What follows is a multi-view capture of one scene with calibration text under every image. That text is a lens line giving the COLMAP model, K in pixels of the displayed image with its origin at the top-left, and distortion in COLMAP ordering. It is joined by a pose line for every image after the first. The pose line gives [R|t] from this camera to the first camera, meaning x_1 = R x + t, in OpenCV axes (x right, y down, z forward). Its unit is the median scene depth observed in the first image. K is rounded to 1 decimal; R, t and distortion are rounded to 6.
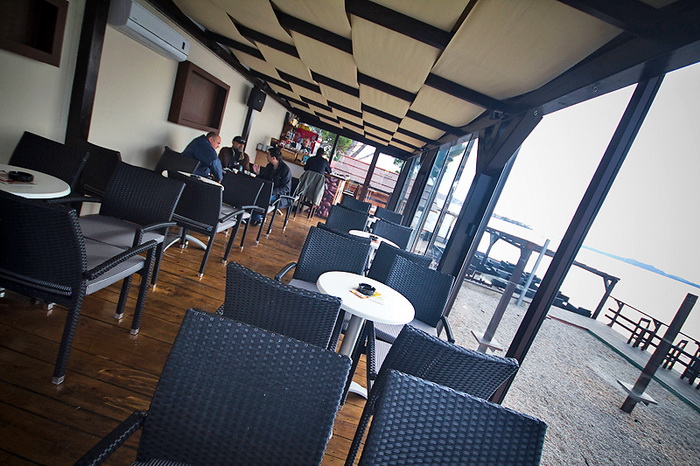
lens RADIAL K [[321.1, 0, 358.9], [0, 321.1, 236.2], [0, 0, 1]] dist [0.000127, -0.007404]
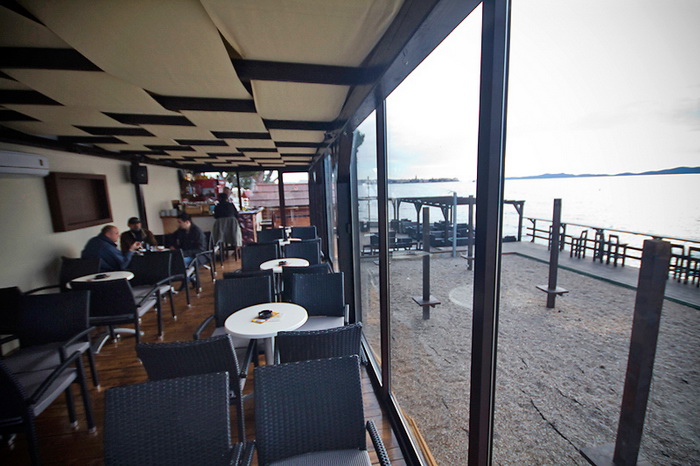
lens RADIAL K [[321.1, 0, 355.4], [0, 321.1, 236.1], [0, 0, 1]] dist [0.000127, -0.007404]
pose [[0.912951, -0.379980, 0.148784, 0.102545], [0.381697, 0.924113, 0.017967, -0.002714], [-0.144320, 0.040388, 0.988707, -0.118102]]
